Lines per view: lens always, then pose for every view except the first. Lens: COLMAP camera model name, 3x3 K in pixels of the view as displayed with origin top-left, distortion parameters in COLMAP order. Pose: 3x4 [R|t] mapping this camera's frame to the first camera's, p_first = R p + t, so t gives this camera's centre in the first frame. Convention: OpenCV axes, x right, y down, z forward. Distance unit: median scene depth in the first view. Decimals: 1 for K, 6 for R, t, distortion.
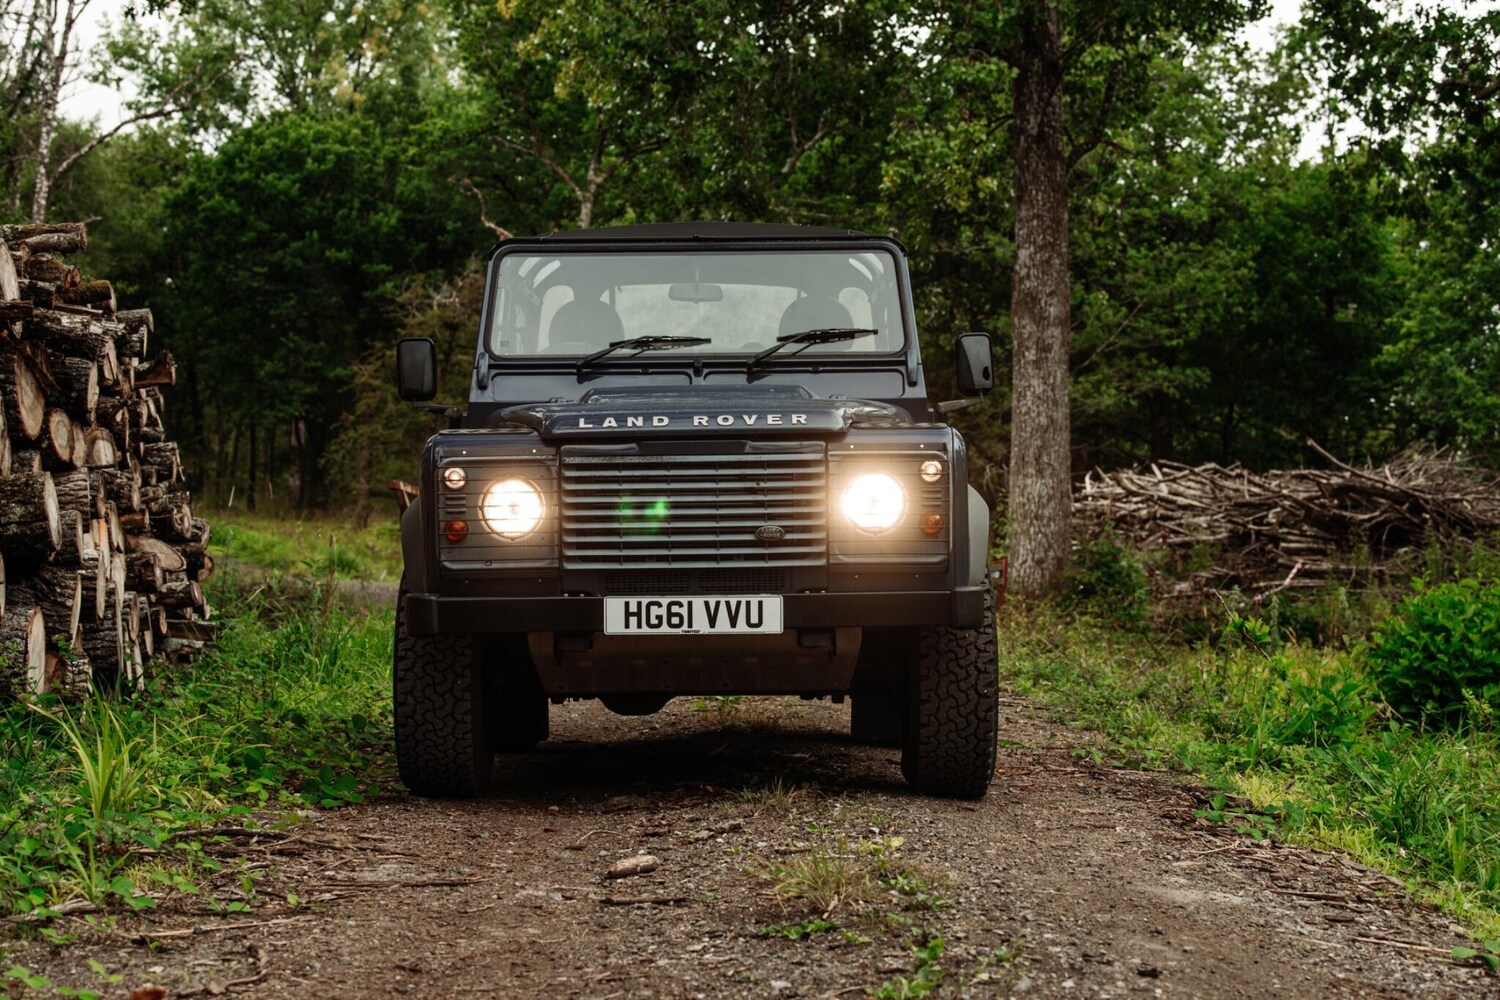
lens RADIAL K [[2974.9, 0, 750.0], [0, 2974.9, 500.0], [0, 0, 1]] dist [0.021355, -0.249104]
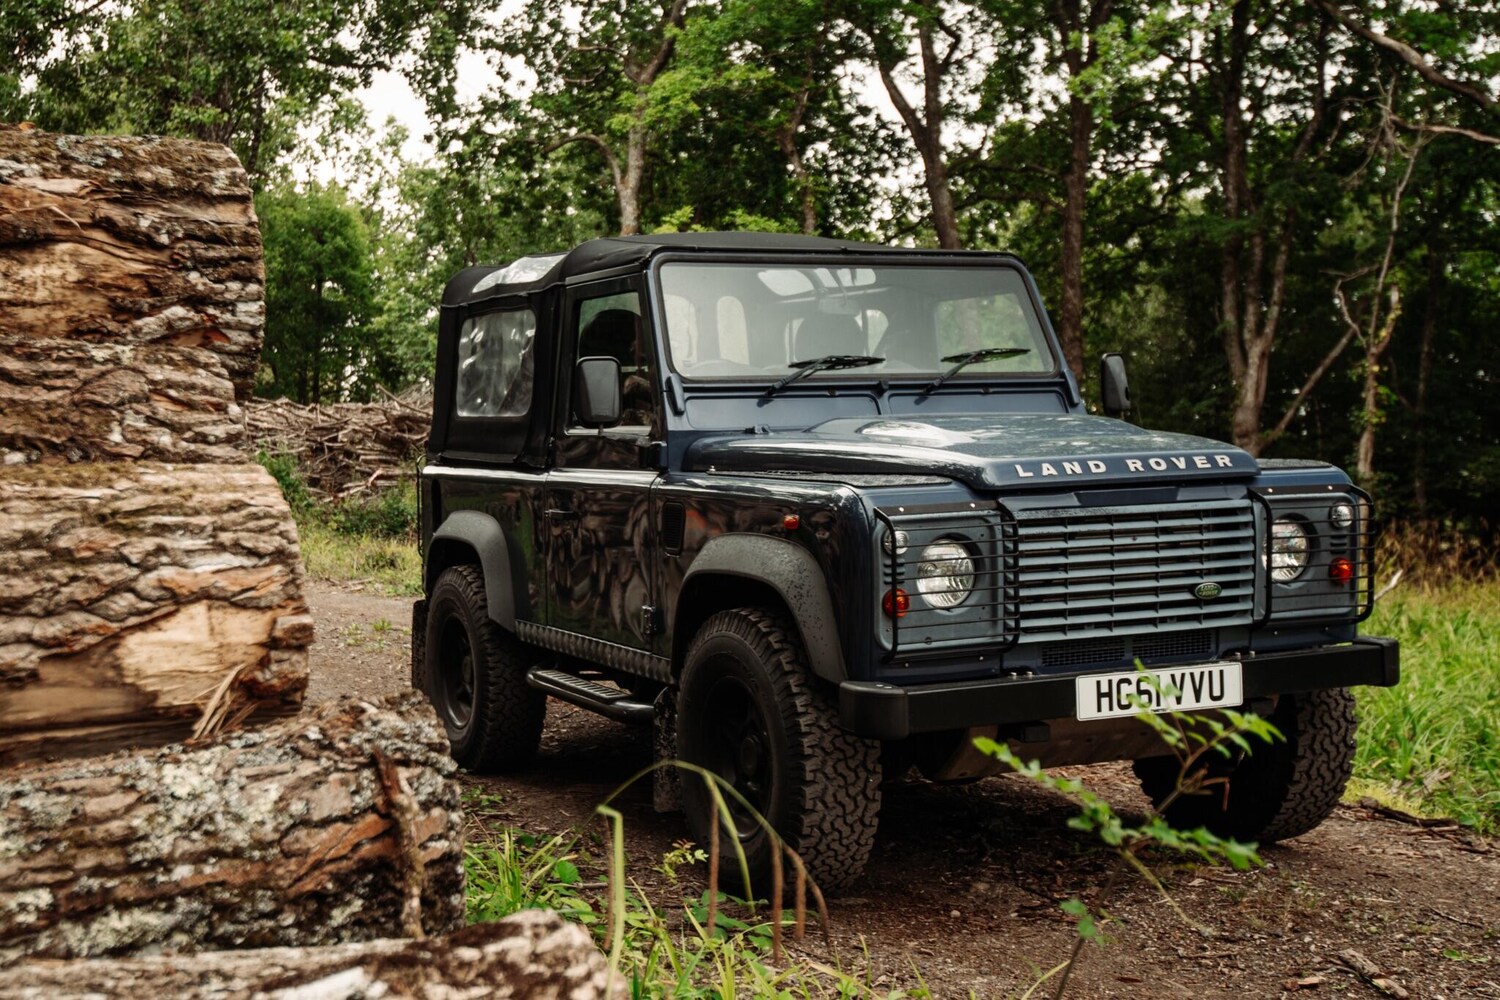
lens RADIAL K [[1887.9, 0, 655.6], [0, 1887.9, 529.8], [0, 0, 1]] dist [0.053530, 0.009818]
pose [[0.912999, -0.034023, 0.406542, -0.372651], [0.008392, 0.997872, 0.064665, -0.044963], [-0.407877, -0.055628, 0.911341, 0.548380]]
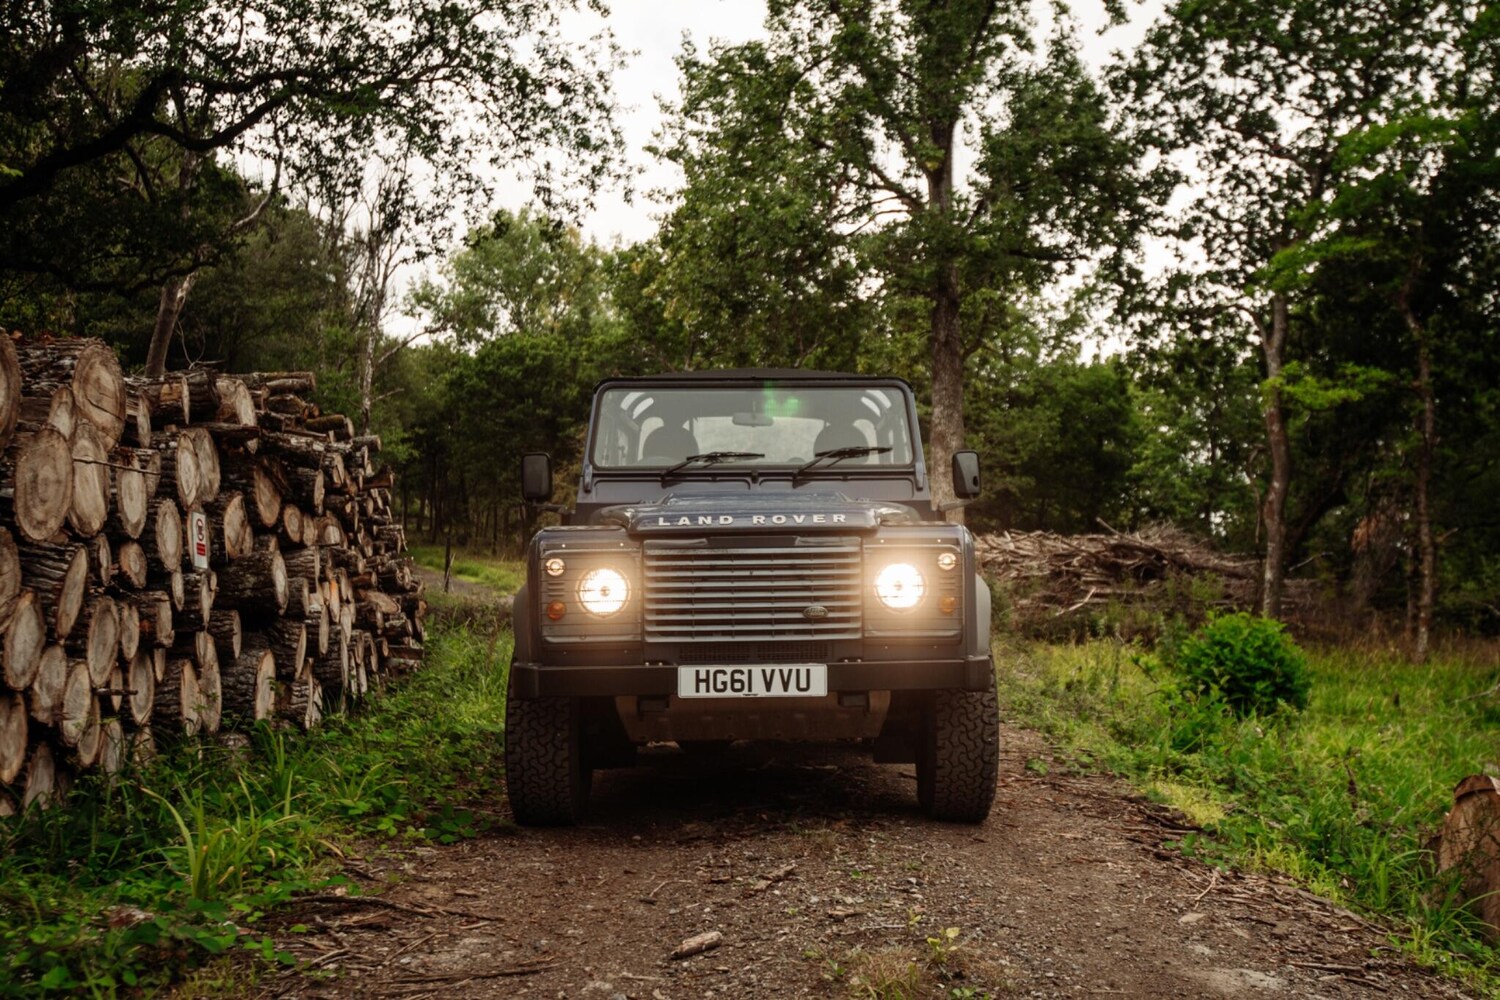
lens RADIAL K [[1613.9, 0, 839.7], [0, 1613.9, 497.9], [0, 0, 1]] dist [0.063695, -0.028286]
pose [[0.999163, 0.001712, 0.040868, -0.010466], [-0.000444, 0.999519, -0.031010, -0.015041], [-0.040902, 0.030966, 0.998683, 0.336807]]
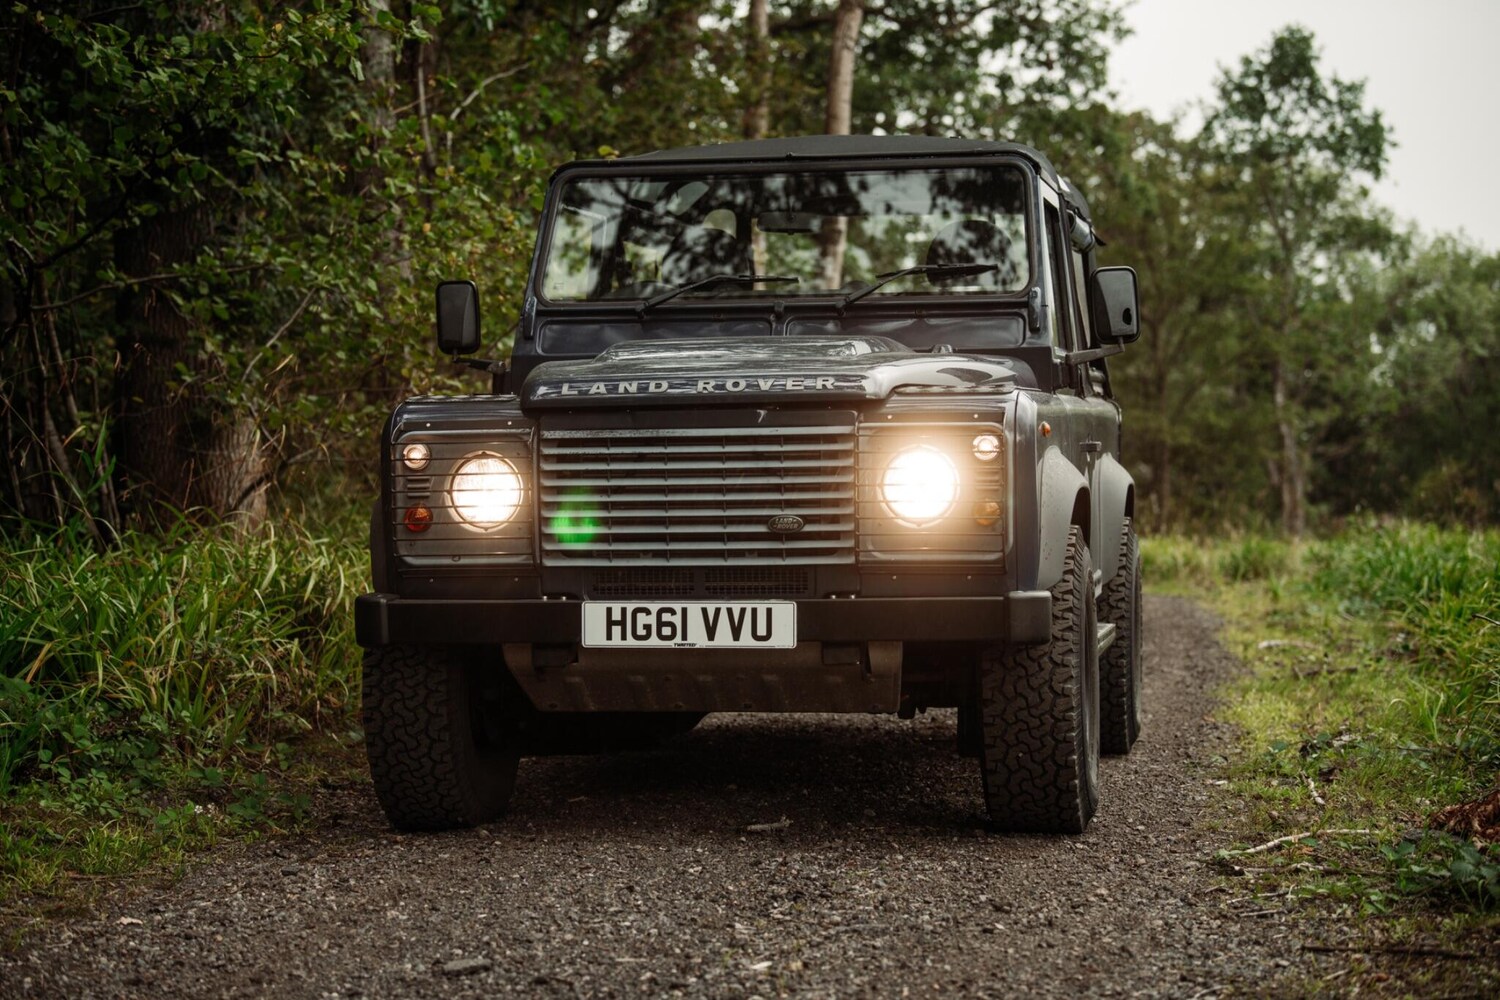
lens RADIAL K [[2974.9, 0, 750.0], [0, 2974.9, 500.0], [0, 0, 1]] dist [0.021355, -0.249104]
pose [[0.983494, 0.002757, -0.180922, 0.143473], [0.003407, 0.999425, 0.033748, -0.022826], [0.180911, -0.033807, 0.982918, 0.196572]]
